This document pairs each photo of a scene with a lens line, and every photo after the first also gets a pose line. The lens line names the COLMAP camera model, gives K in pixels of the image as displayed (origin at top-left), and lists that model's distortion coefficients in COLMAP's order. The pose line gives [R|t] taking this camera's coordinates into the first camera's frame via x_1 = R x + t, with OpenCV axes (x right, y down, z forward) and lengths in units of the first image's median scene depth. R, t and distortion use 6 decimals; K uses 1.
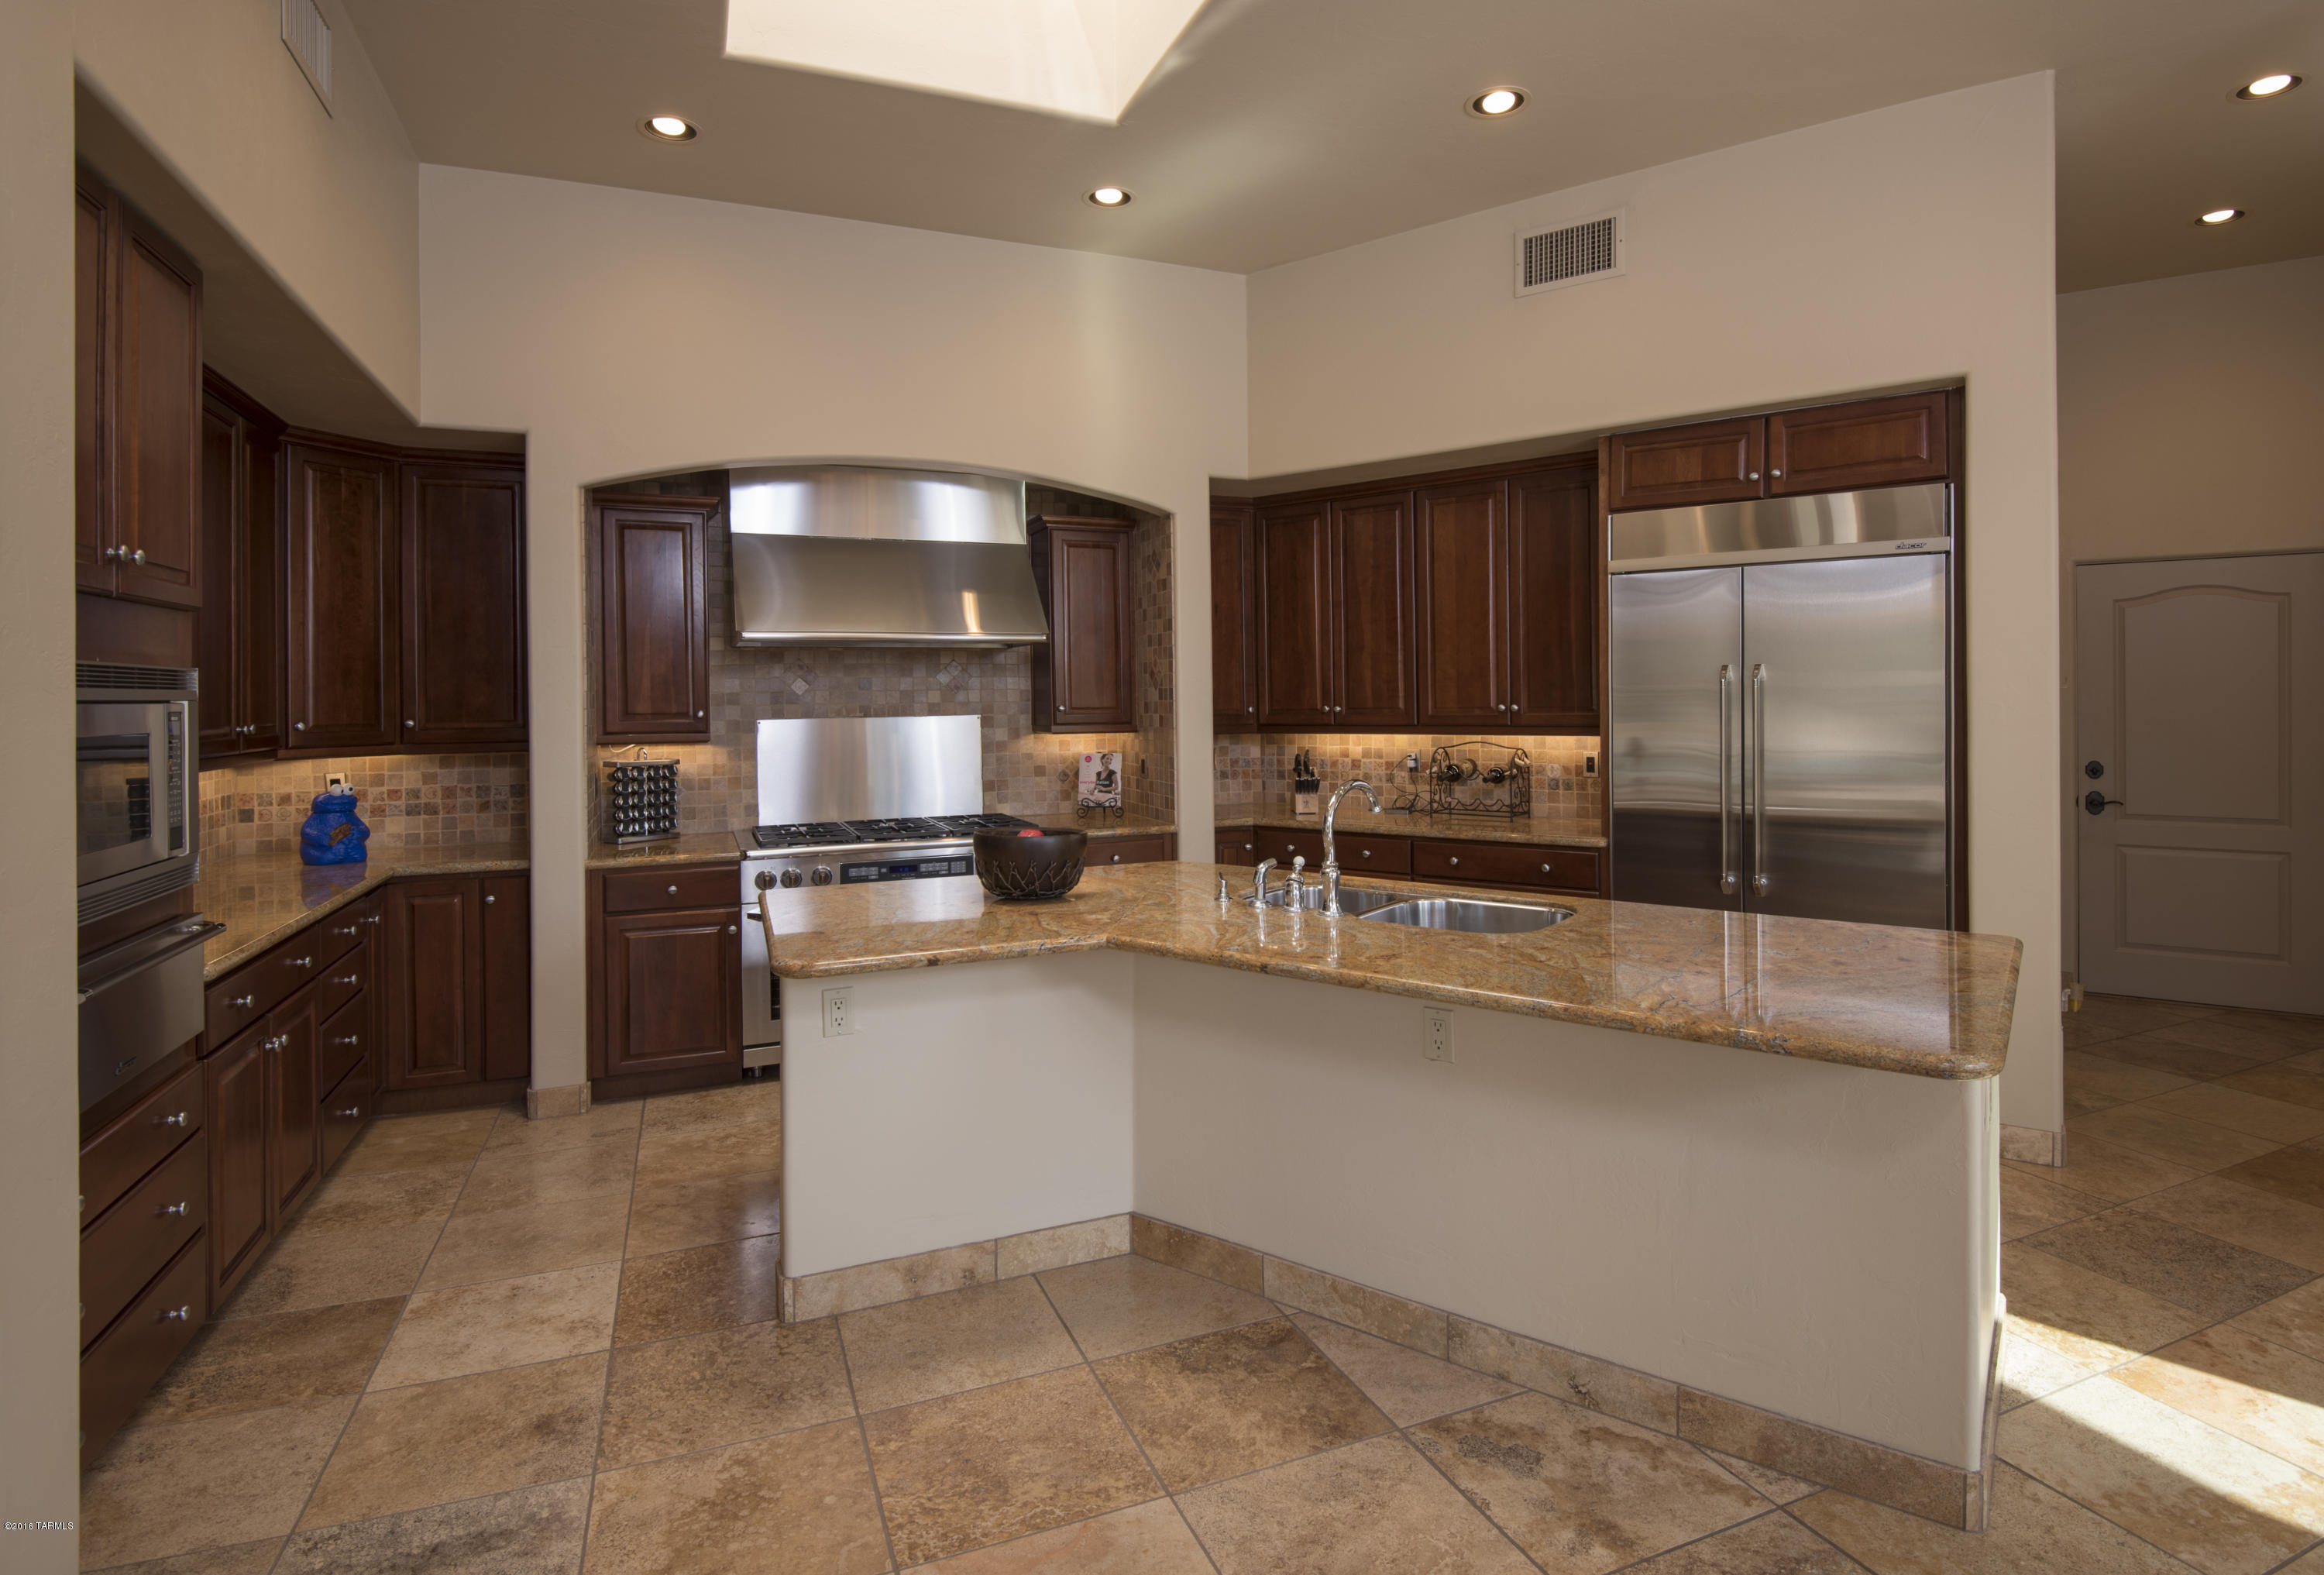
lens RADIAL K [[1176.2, 0, 1193.7], [0, 1176.2, 778.0], [0, 0, 1]] dist [-0.010443, 0.001358]
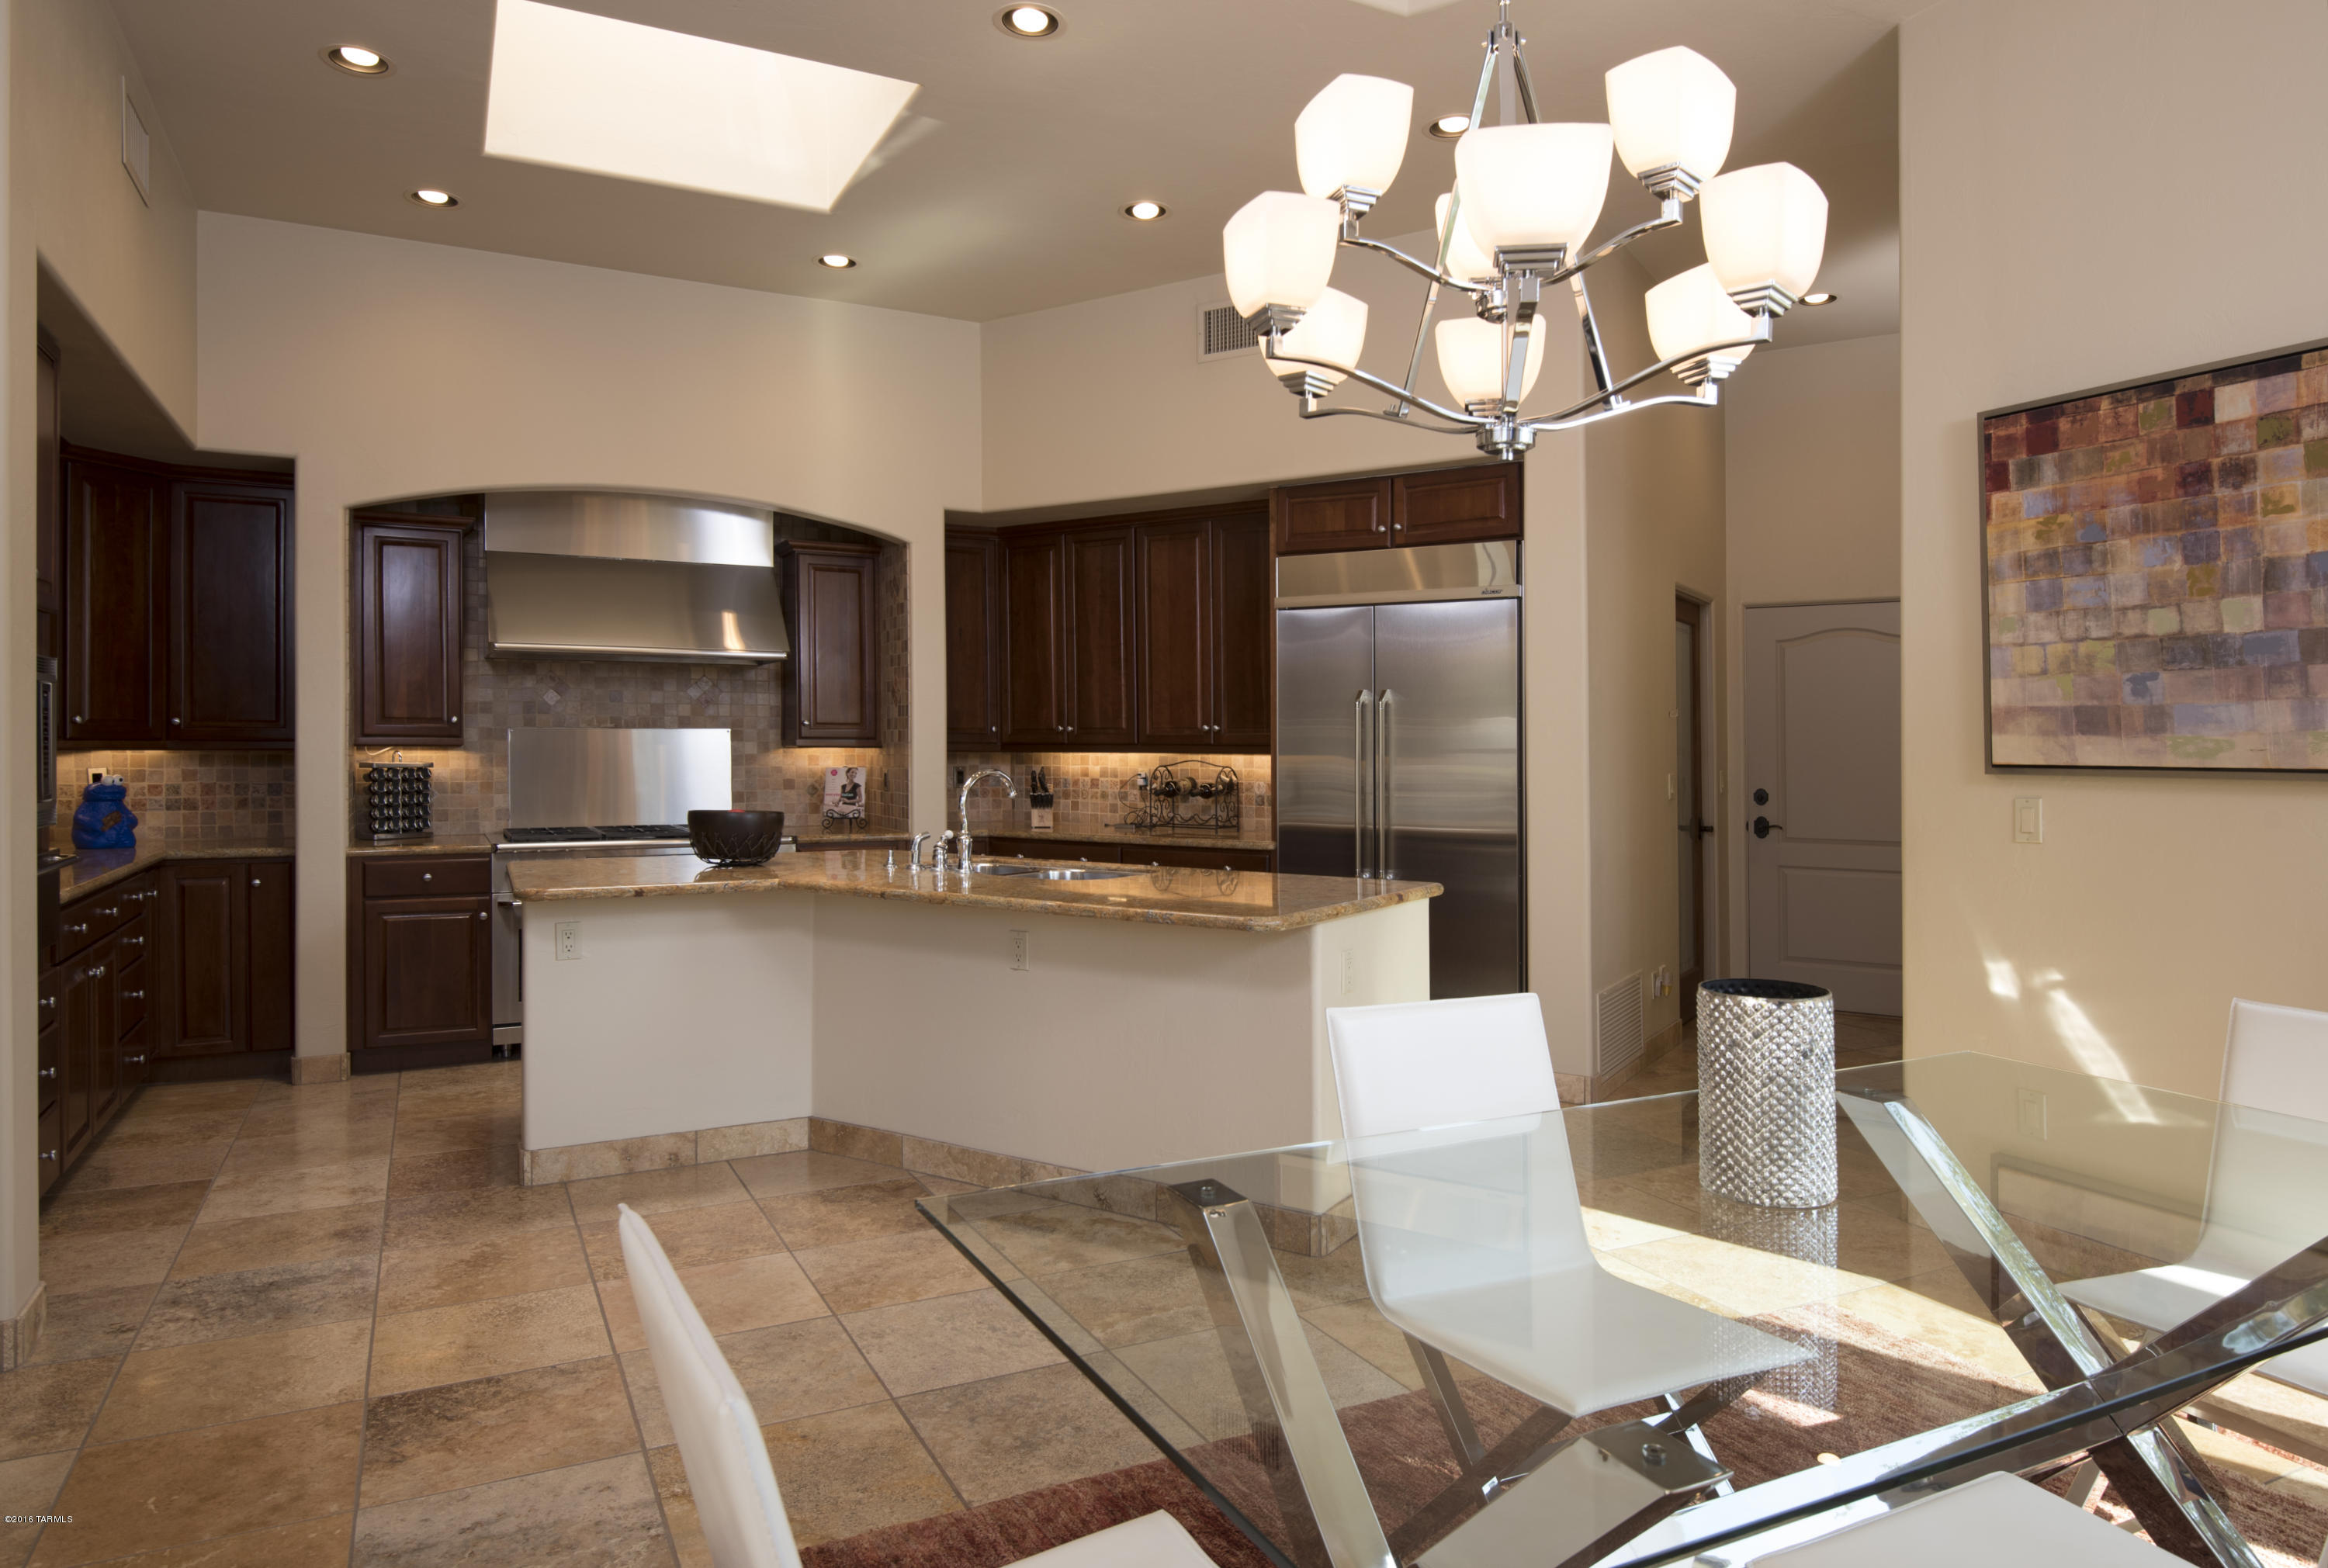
lens RADIAL K [[1483.2, 0, 1161.1], [0, 1483.2, 871.4], [0, 0, 1]] dist [-0.001717, -0.000389]
pose [[0.998376, 0.013916, 0.055243, 0.149231], [-0.015165, 0.999637, 0.022253, 0.043956], [-0.054913, -0.023054, 0.998225, -0.384007]]
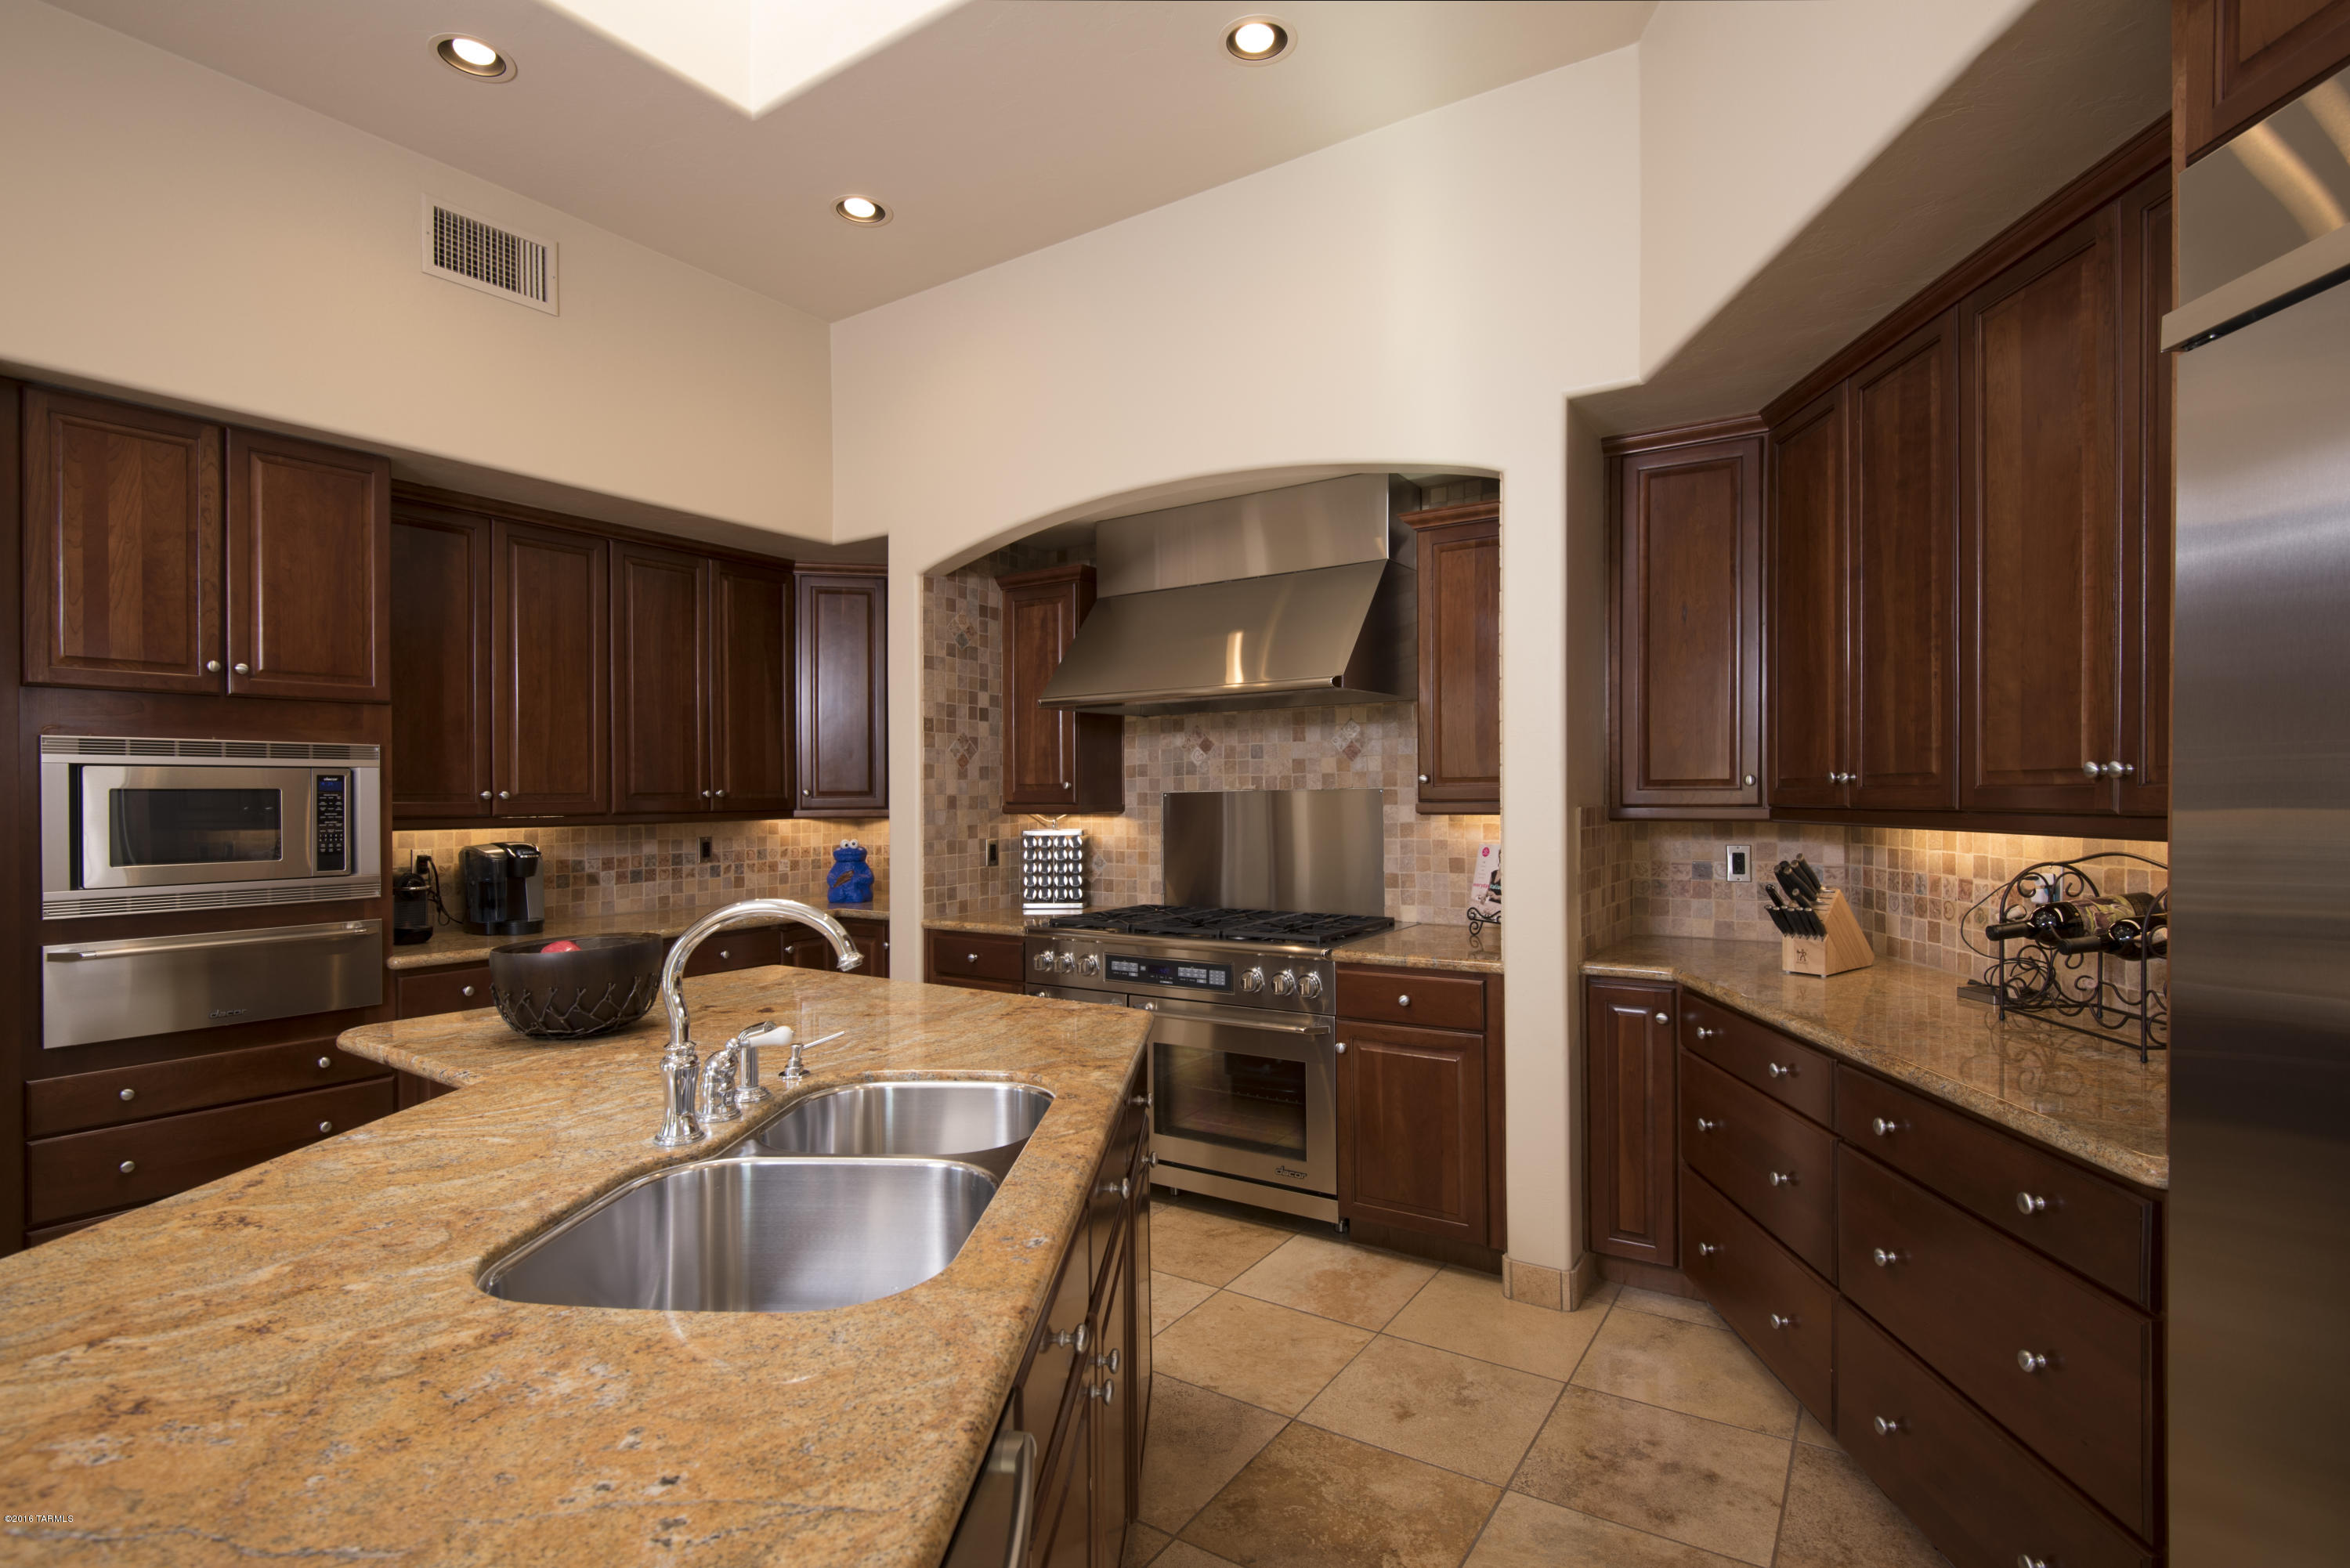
lens RADIAL K [[1134.7, 0, 1151.1], [0, 1134.7, 782.9], [0, 0, 1]] dist [0.030611, -0.040637]
pose [[0.545474, -0.001381, -0.838126, 0.420614], [-0.053404, 0.997909, -0.036401, -0.024890], [0.836424, 0.064615, 0.544260, 0.541478]]
